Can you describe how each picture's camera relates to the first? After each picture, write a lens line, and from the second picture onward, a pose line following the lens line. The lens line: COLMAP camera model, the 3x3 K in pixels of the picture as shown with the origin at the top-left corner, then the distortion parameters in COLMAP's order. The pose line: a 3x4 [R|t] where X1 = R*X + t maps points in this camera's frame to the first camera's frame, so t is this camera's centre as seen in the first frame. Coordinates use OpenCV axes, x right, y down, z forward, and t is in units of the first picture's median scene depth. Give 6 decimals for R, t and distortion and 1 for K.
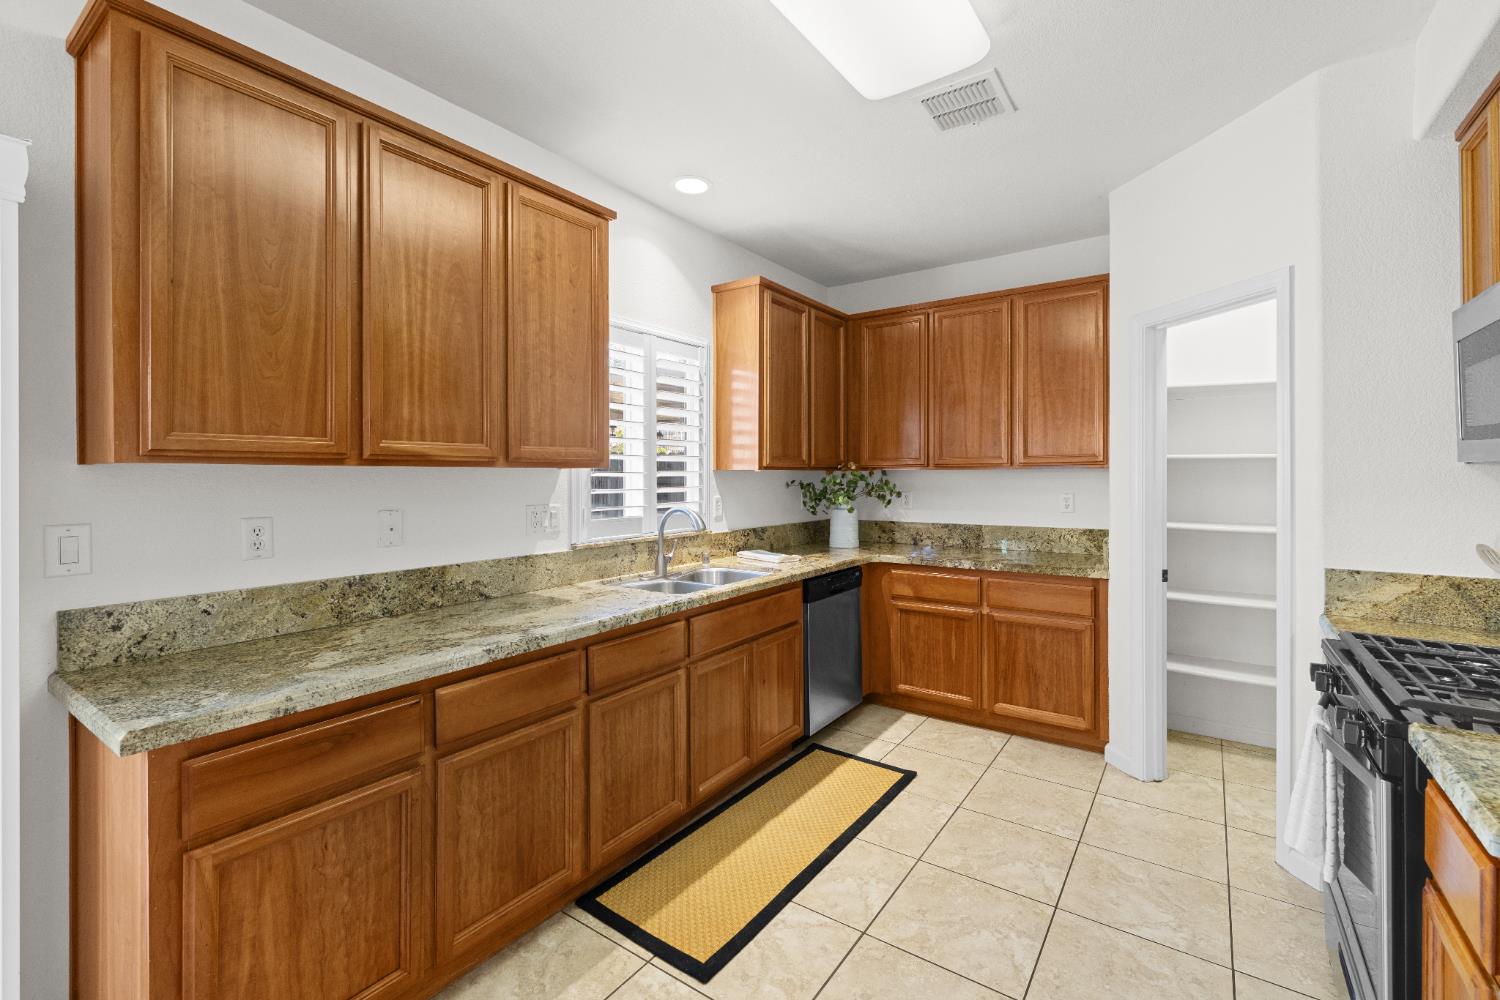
lens RADIAL K [[647.4, 0, 755.8], [0, 647.4, 475.5], [0, 0, 1]] dist [-0.001748, 0.000491]
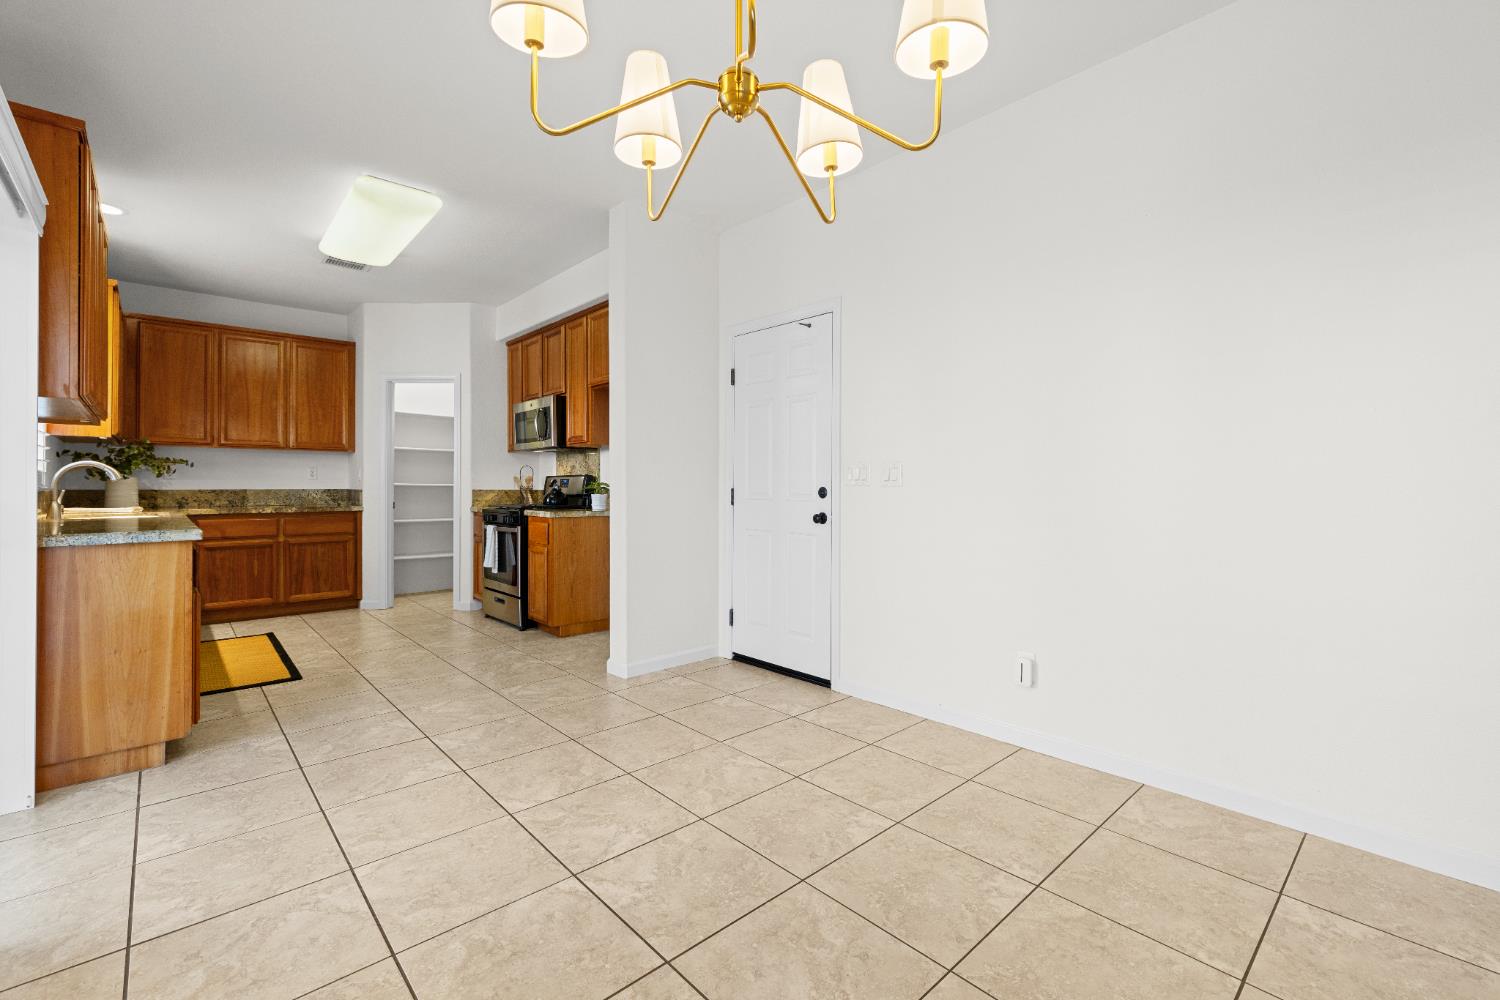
lens RADIAL K [[647.4, 0, 758.5], [0, 647.4, 489.2], [0, 0, 1]] dist [-0.001748, 0.000491]
pose [[0.215800, 0.001736, 0.976436, -0.964799], [-0.000834, 0.999998, -0.001594, 0.095046], [-0.976437, -0.000471, 0.215801, -0.479697]]
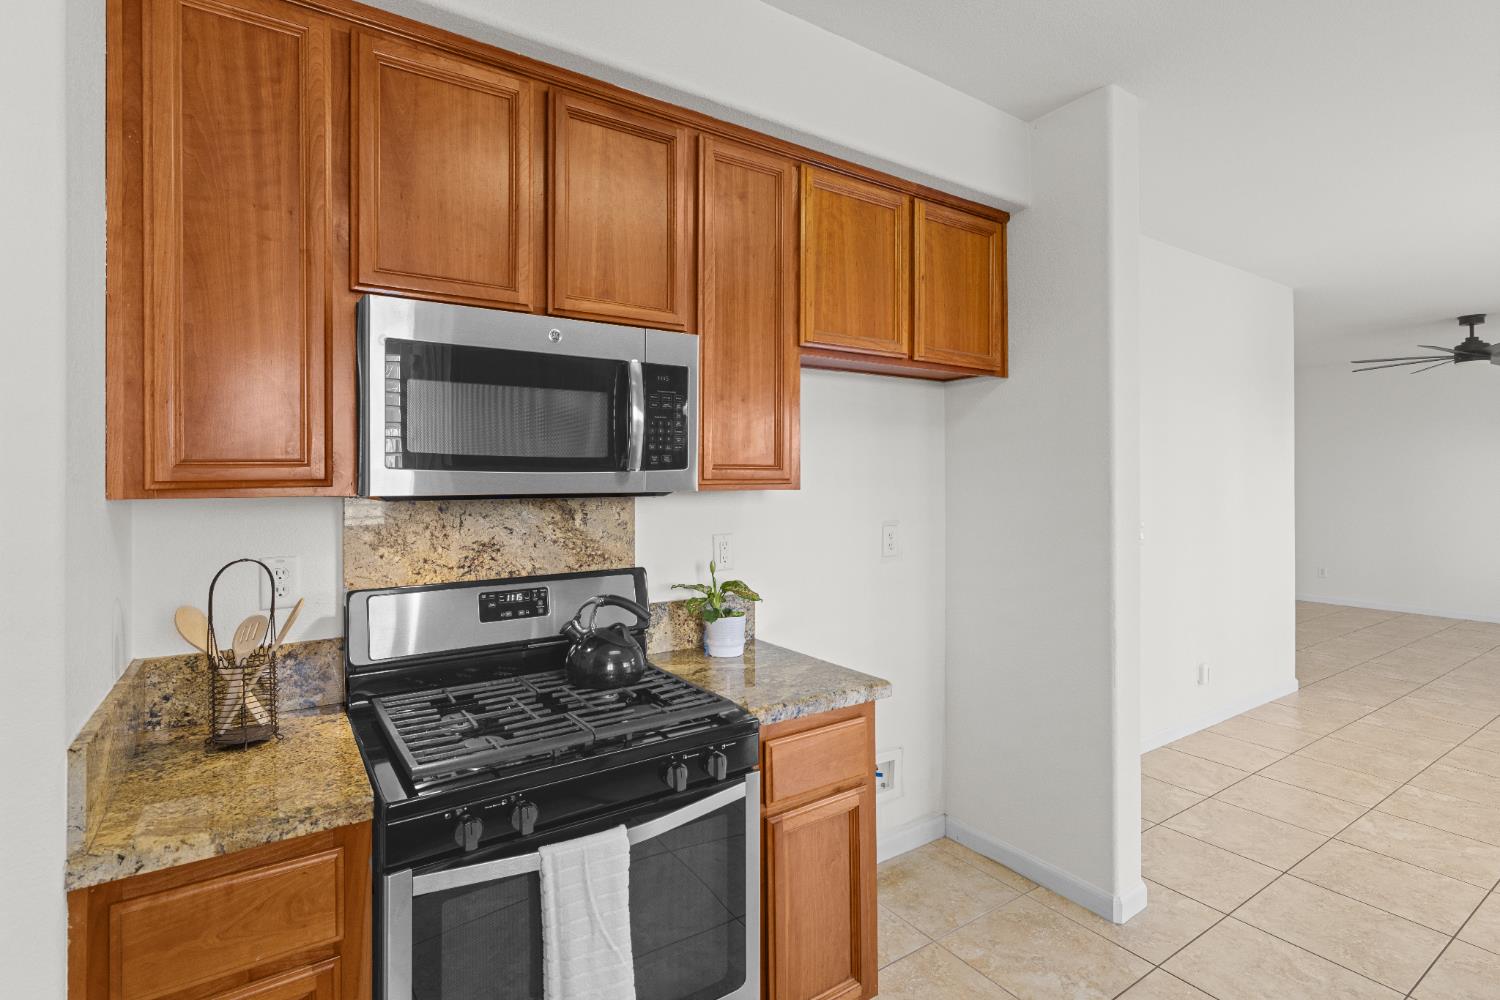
lens RADIAL K [[719.9, 0, 756.7], [0, 719.9, 473.2], [0, 0, 1]] dist [-0.001253, 0.000234]
pose [[-0.933185, 0.009618, 0.359268, 0.190421], [0.006686, 0.999933, -0.009403, -0.018697], [-0.359334, -0.006372, -0.933187, 0.831737]]
